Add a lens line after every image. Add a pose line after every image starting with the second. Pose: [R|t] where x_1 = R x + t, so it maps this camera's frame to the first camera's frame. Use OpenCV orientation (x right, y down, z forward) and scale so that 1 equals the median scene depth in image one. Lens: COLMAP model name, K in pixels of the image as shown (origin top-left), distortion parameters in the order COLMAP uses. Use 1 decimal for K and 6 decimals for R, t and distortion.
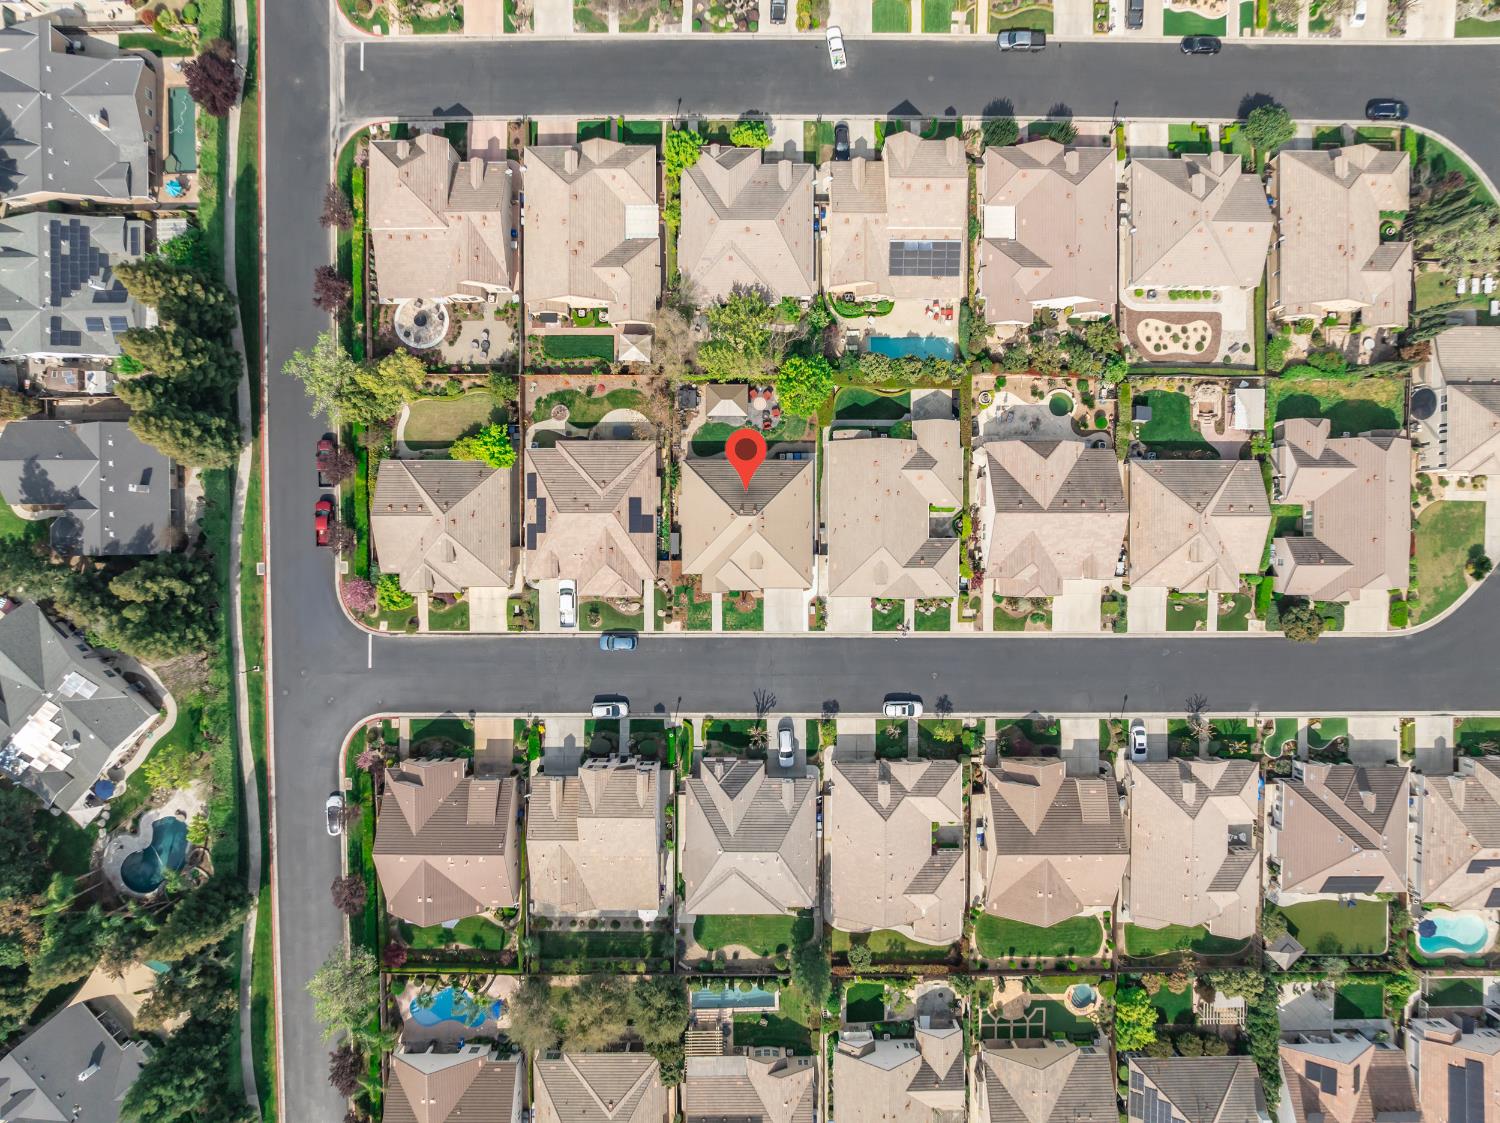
lens RADIAL K [[1046.6, 0, 750.0], [0, 1046.6, 561.5], [0, 0, 1]] dist [-0.029182, 0.001332]
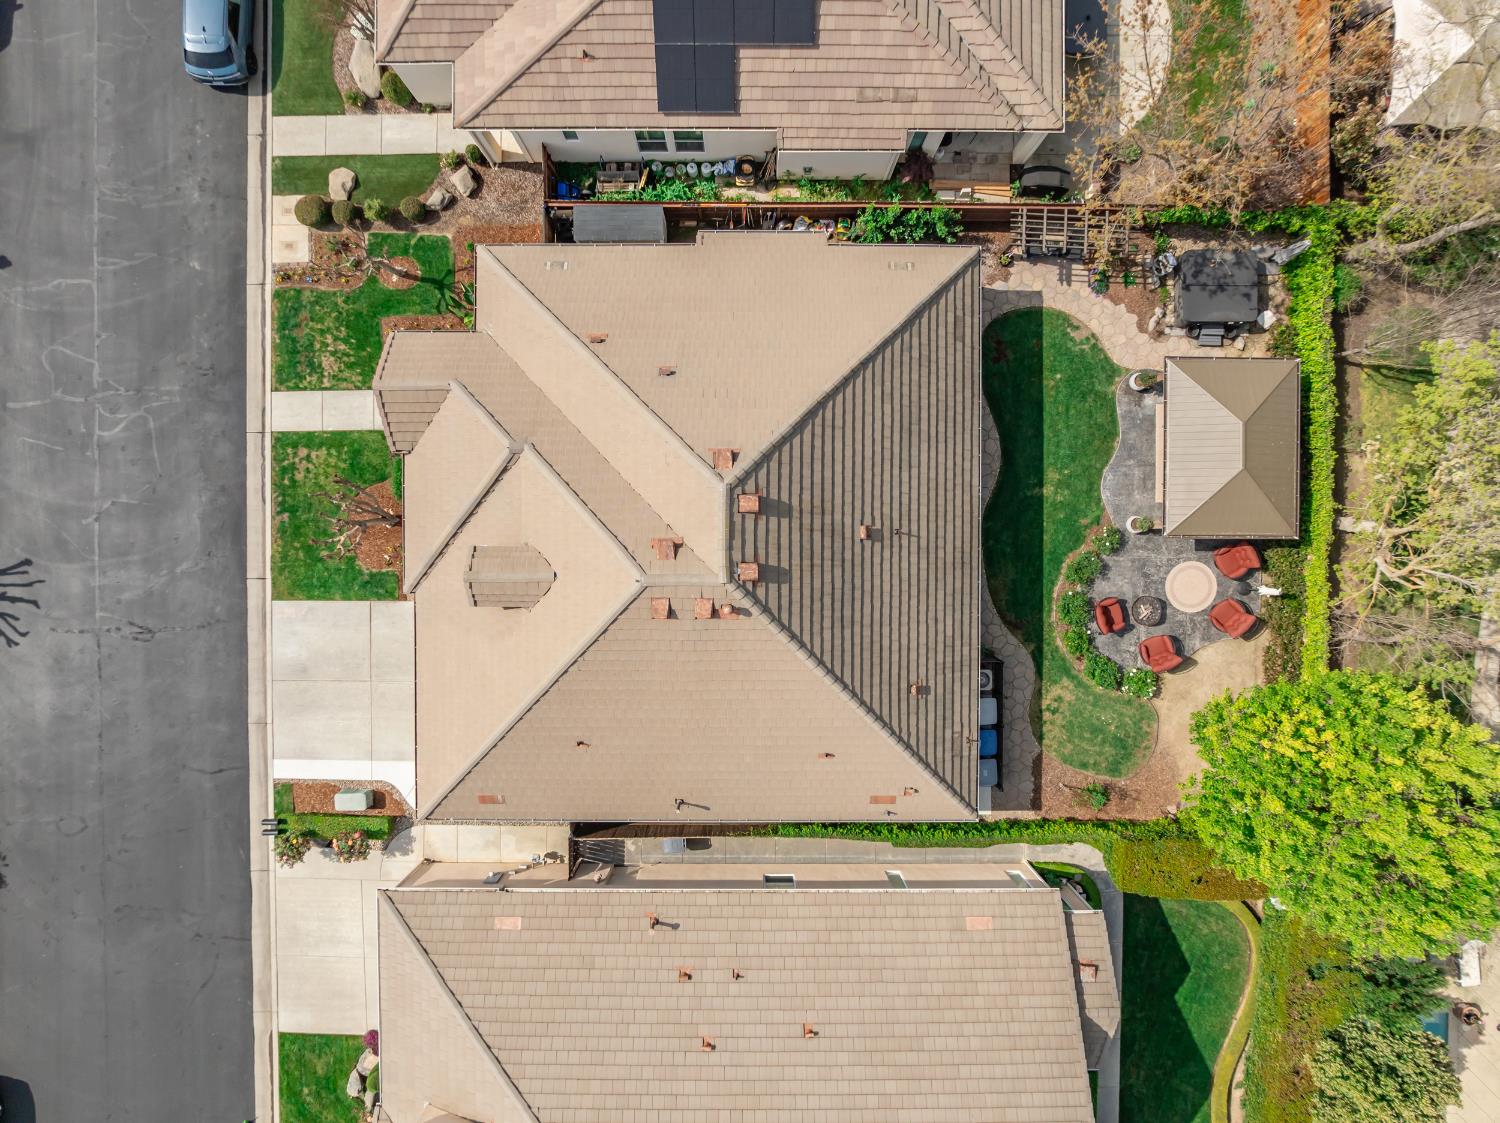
lens RADIAL K [[1046.6, 0, 750.0], [0, 1046.6, 561.5], [0, 0, 1]] dist [-0.029182, 0.001332]
pose [[-0.000209, 0.999797, 0.020128, -0.001351], [-0.999030, 0.000678, -0.044032, -0.035939], [-0.044037, -0.020117, 0.998827, 0.759602]]
